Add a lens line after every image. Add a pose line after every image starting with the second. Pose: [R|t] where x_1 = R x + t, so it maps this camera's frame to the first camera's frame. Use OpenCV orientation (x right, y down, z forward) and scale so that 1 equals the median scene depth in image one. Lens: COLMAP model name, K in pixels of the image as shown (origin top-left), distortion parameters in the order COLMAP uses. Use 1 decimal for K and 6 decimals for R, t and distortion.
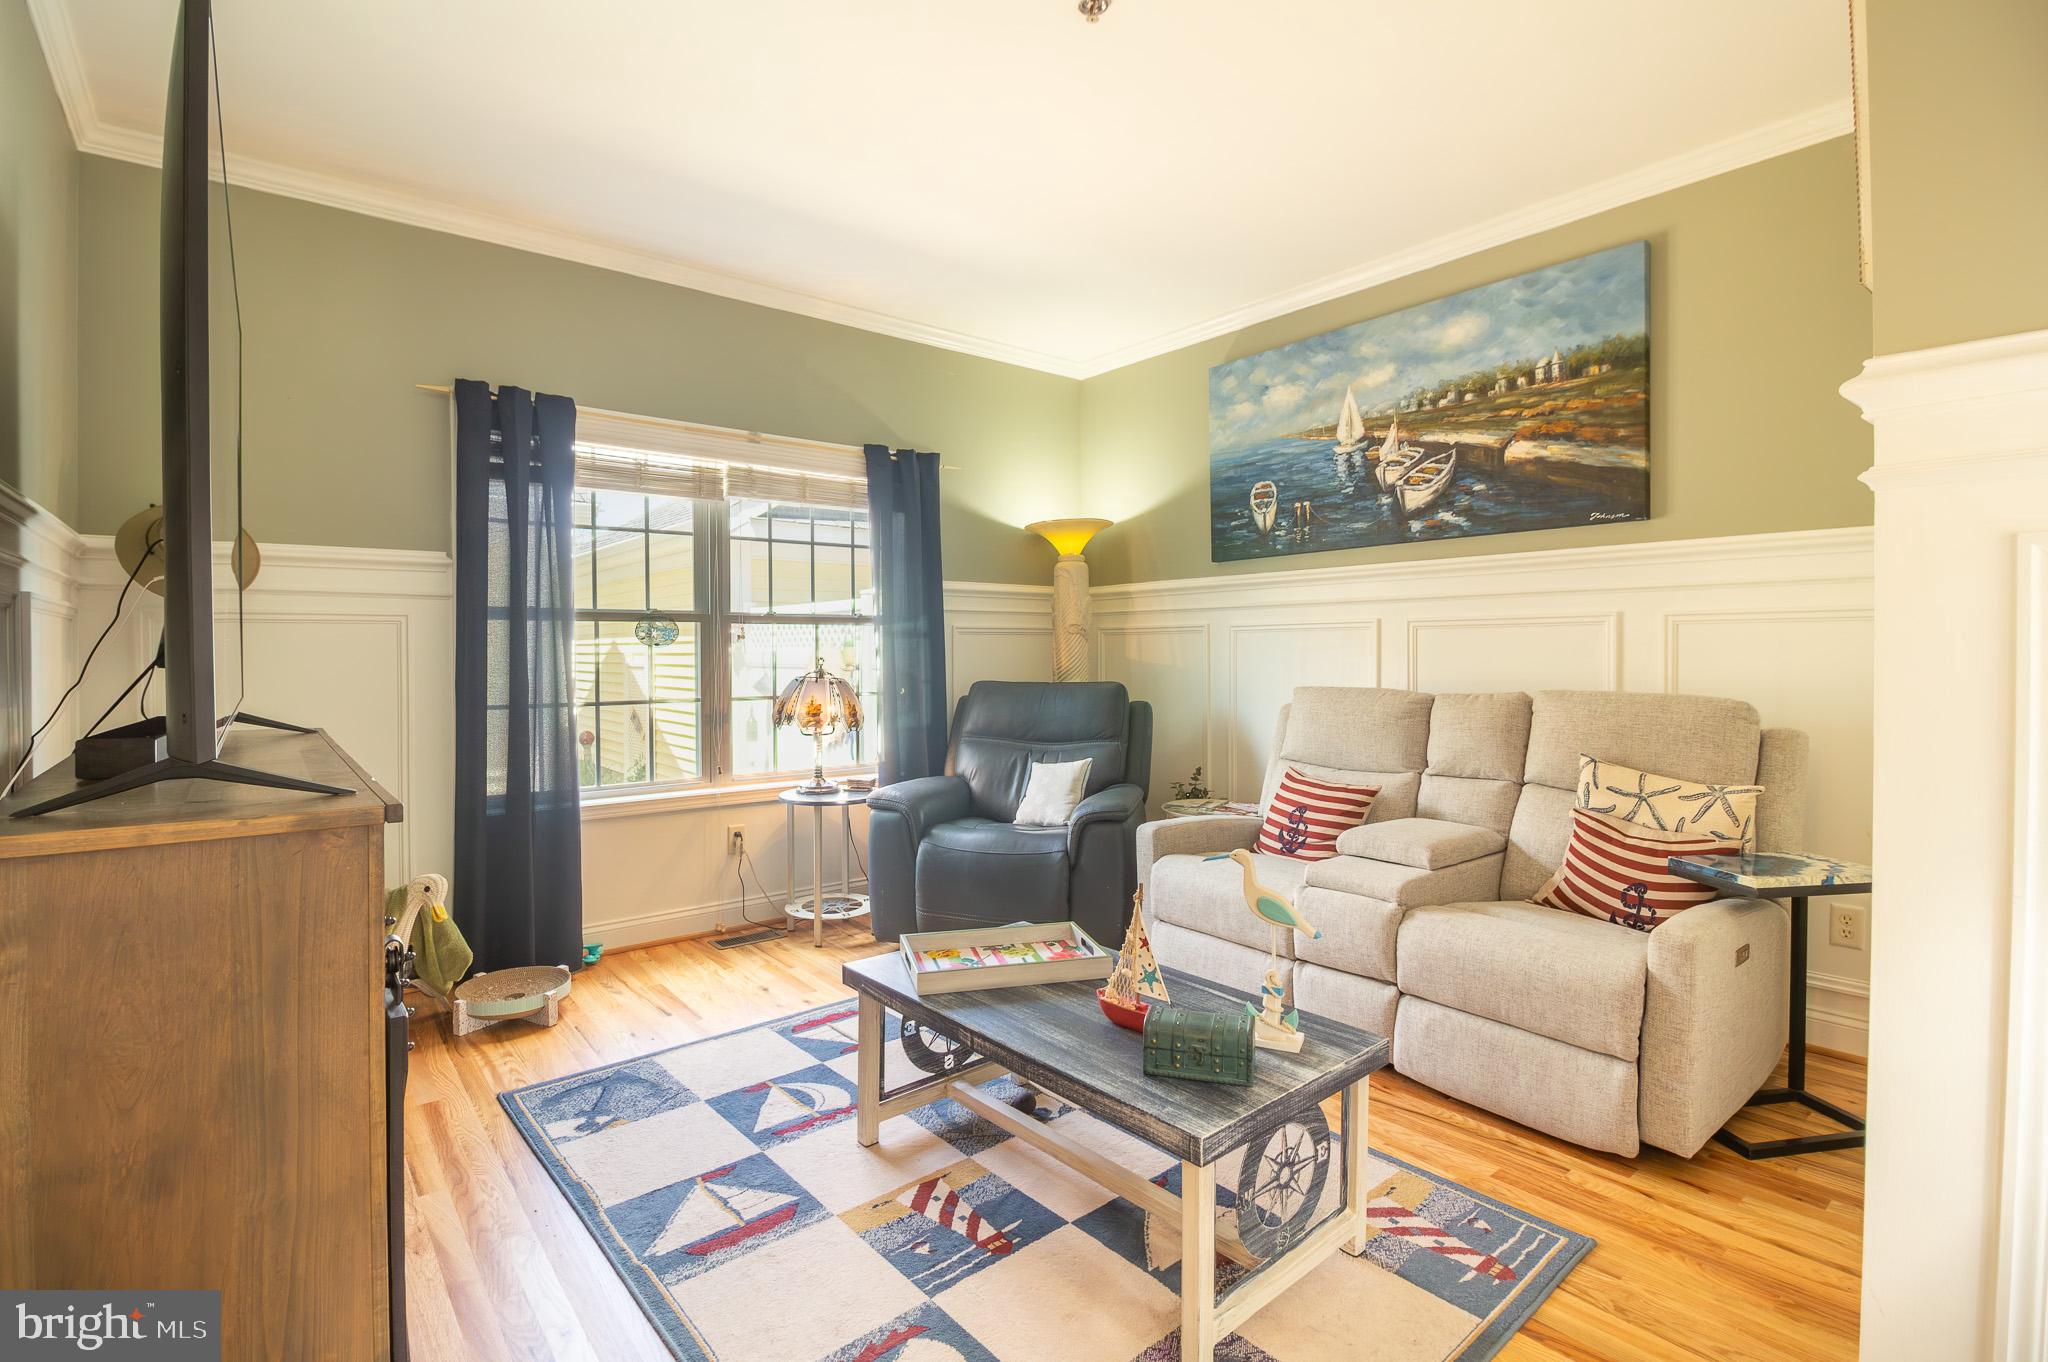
lens RADIAL K [[971.8, 0, 1021.9], [0, 971.8, 670.1], [0, 0, 1]] dist [0.012326, -0.018147]
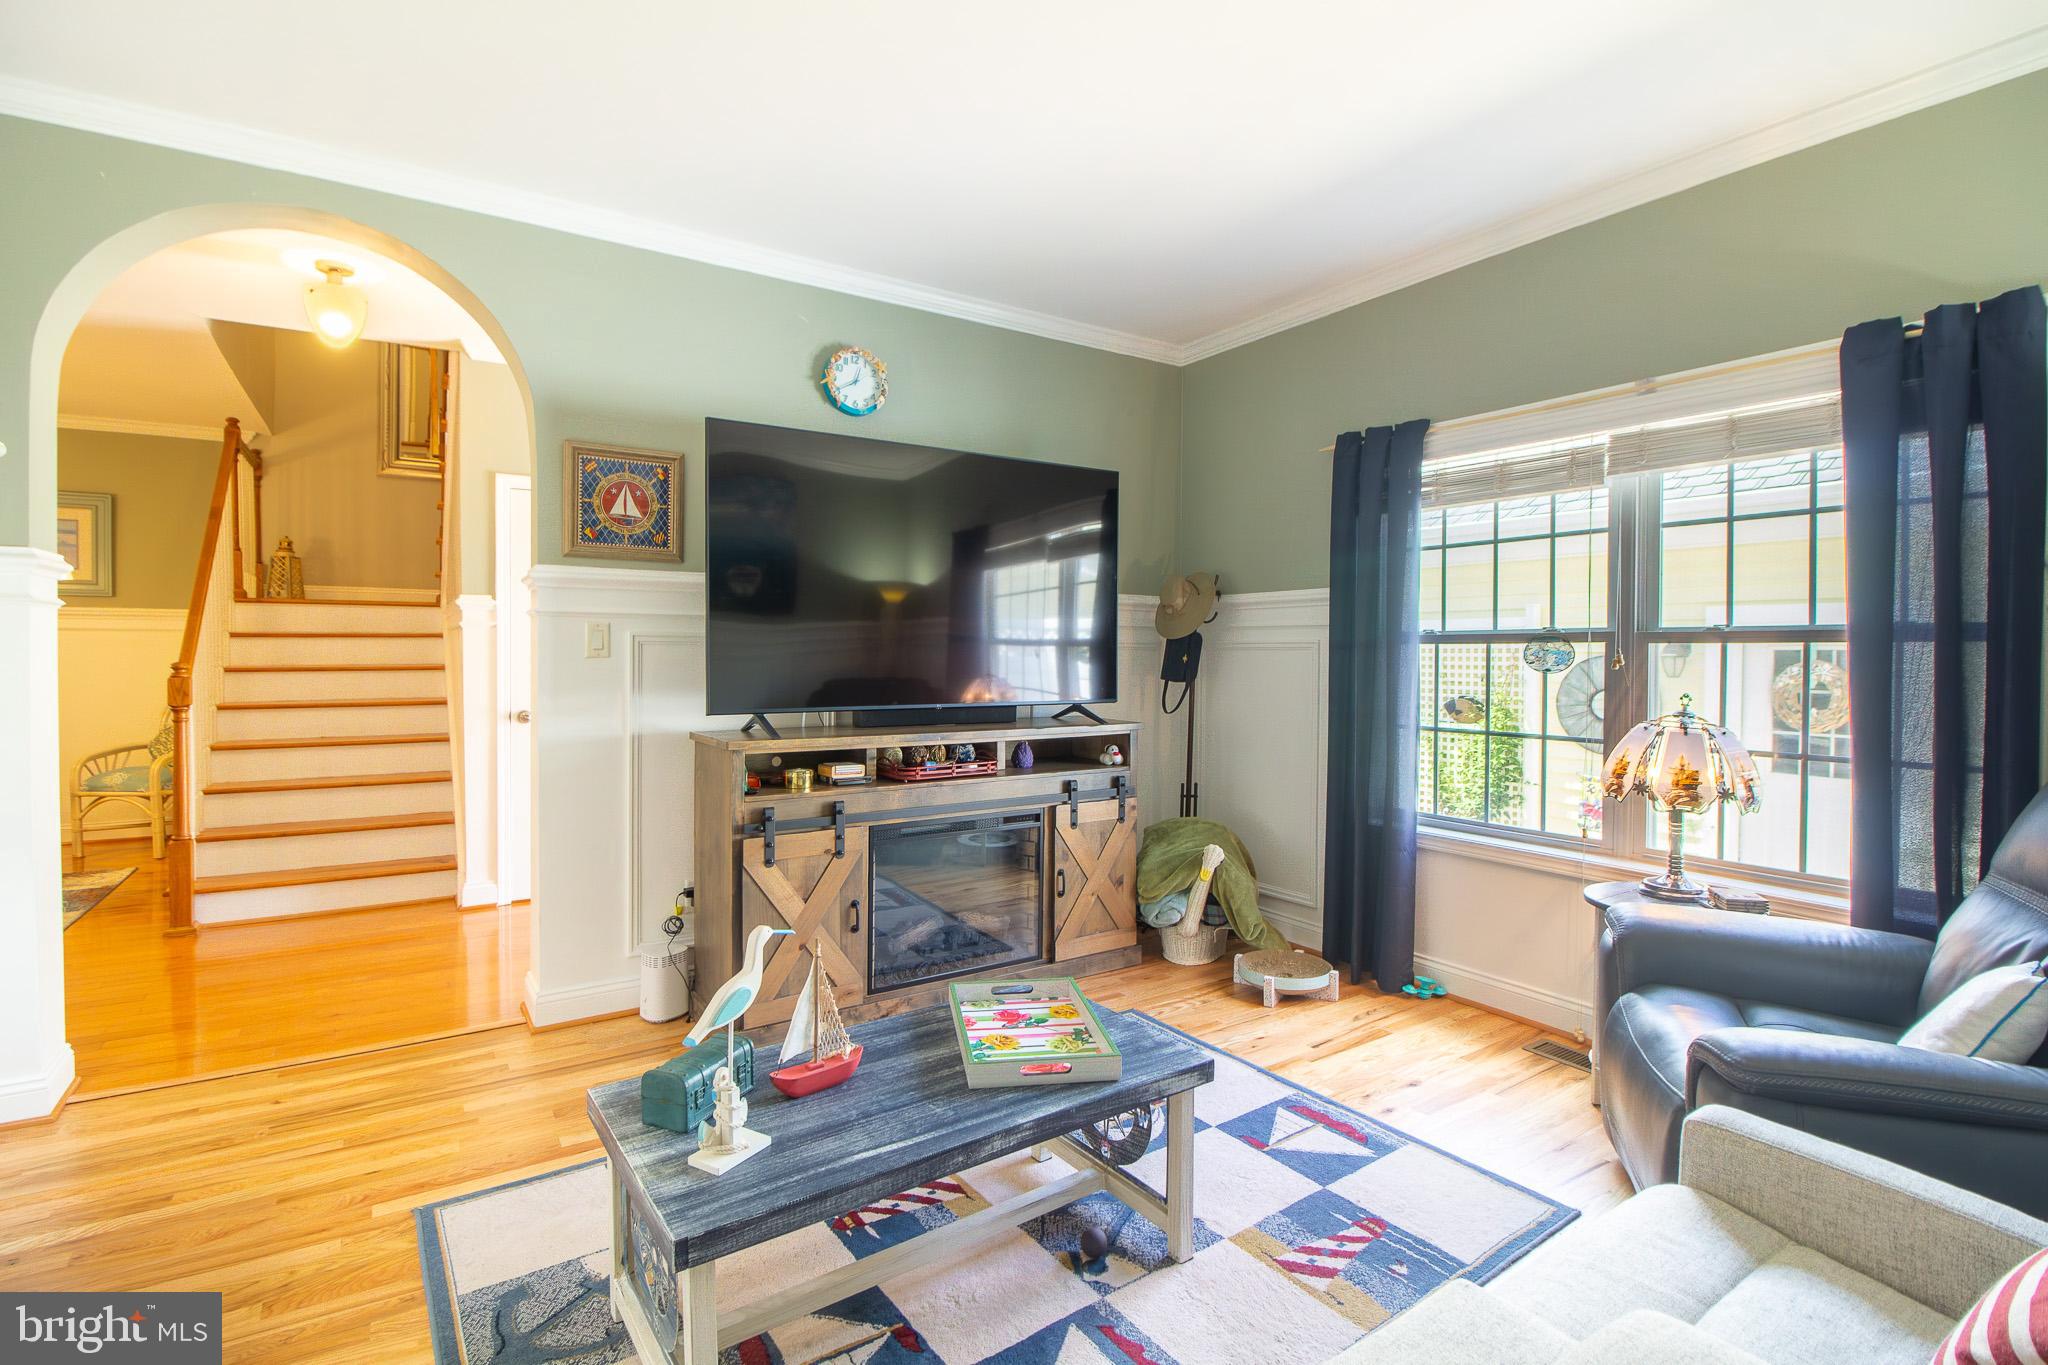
lens RADIAL K [[971.8, 0, 1021.9], [0, 971.8, 671.6], [0, 0, 1]] dist [0.012326, -0.018147]
pose [[-0.102104, 0.021521, -0.994541, 0.541202], [-0.025901, 0.999370, 0.024284, -0.035552], [0.994437, 0.028239, -0.101482, 0.670208]]
